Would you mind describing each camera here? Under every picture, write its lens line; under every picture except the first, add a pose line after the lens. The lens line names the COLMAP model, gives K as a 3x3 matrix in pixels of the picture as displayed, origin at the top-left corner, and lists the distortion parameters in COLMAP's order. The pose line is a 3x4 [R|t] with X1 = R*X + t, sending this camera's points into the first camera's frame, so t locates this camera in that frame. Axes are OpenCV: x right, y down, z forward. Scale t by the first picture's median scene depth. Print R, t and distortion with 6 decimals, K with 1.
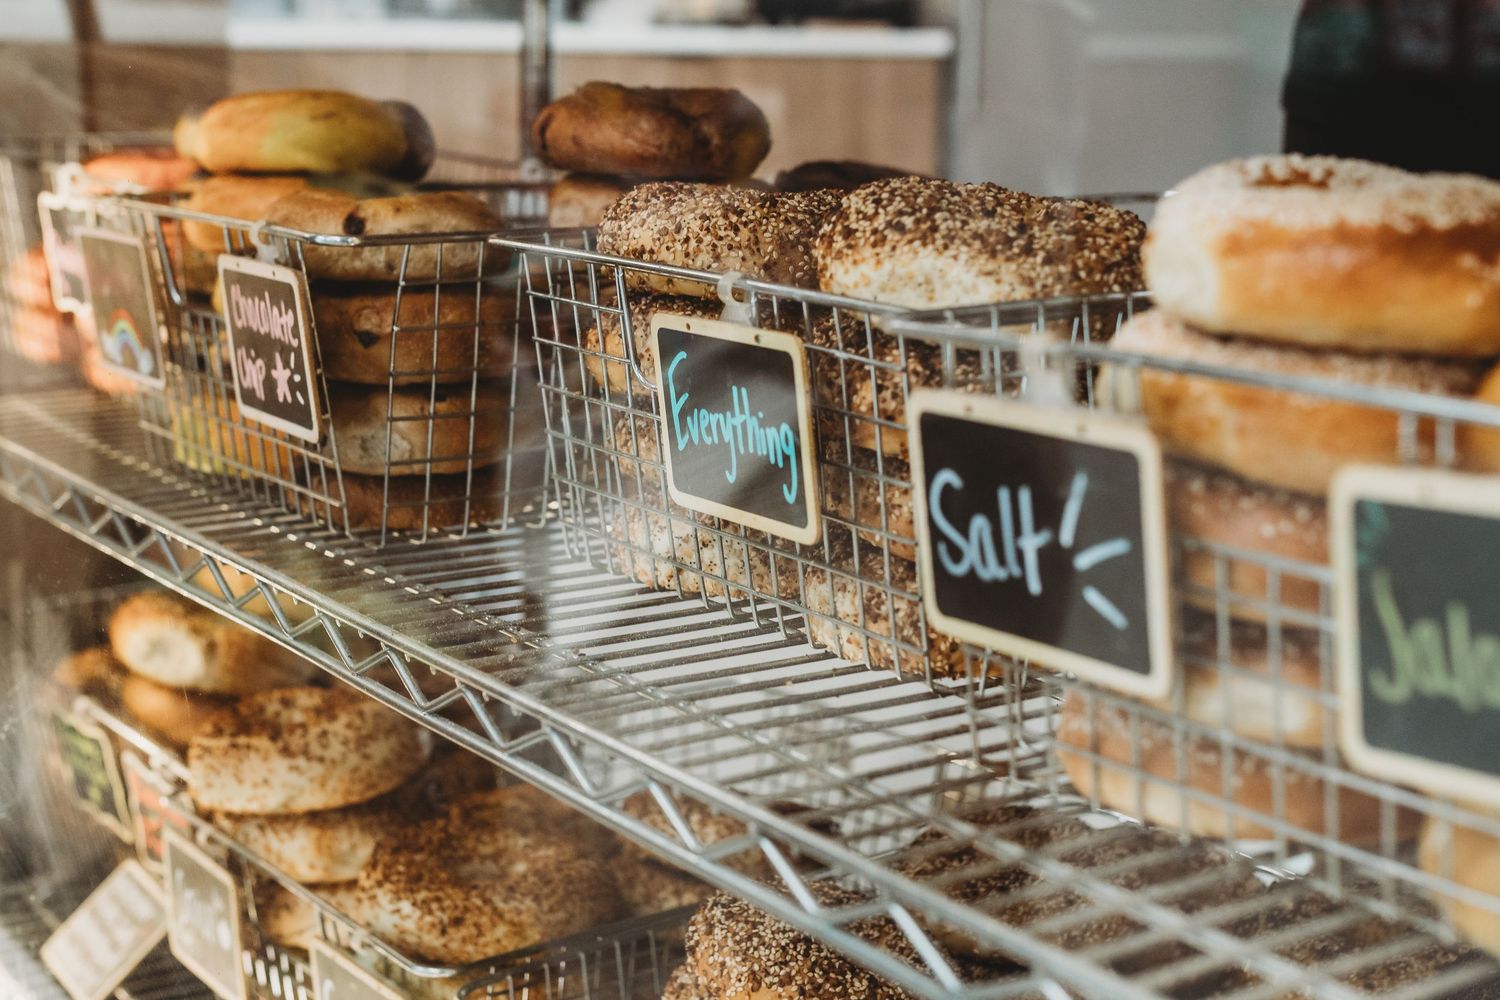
lens RADIAL K [[2227.9, 0, 749.3], [0, 2227.9, 500.6], [0, 0, 1]] dist [0.028616, 0.000000]
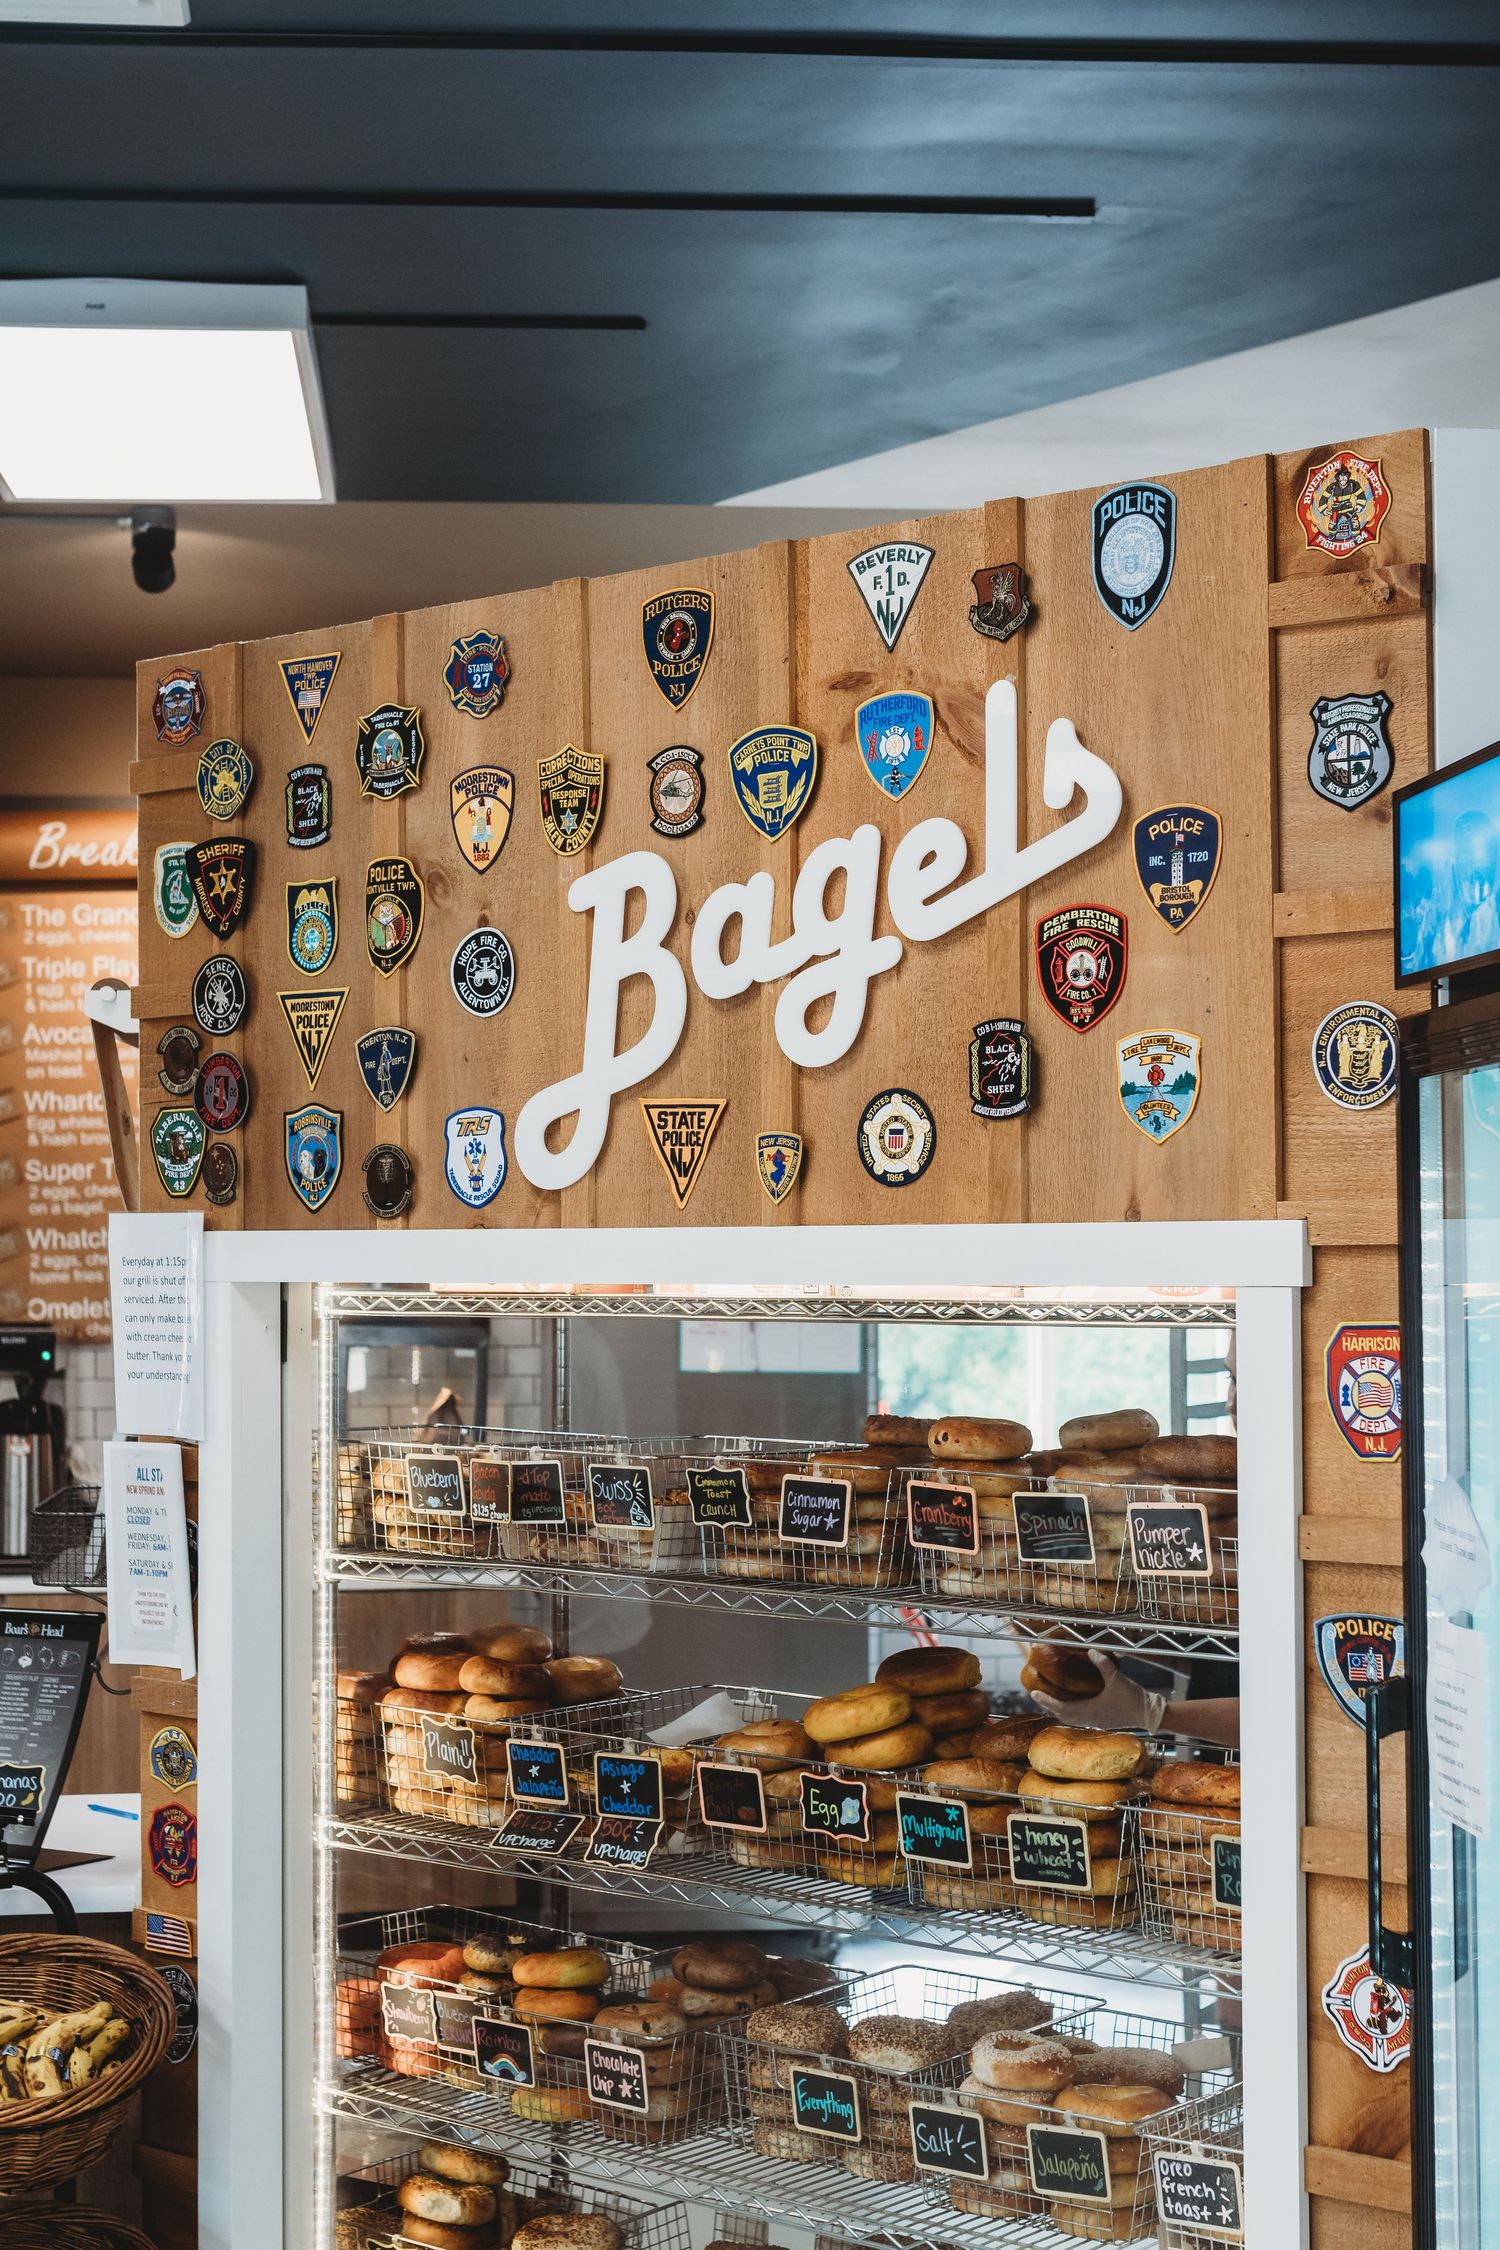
lens RADIAL K [[3341.9, 0, 749.9], [0, 3341.9, 1126.2], [0, 0, 1]] dist [0.028616, 0.000000]
pose [[0.967148, -0.011530, 0.253954, -1.457642], [0.068655, 0.973698, -0.217254, -0.401376], [-0.244769, 0.227552, 0.942501, -4.212961]]
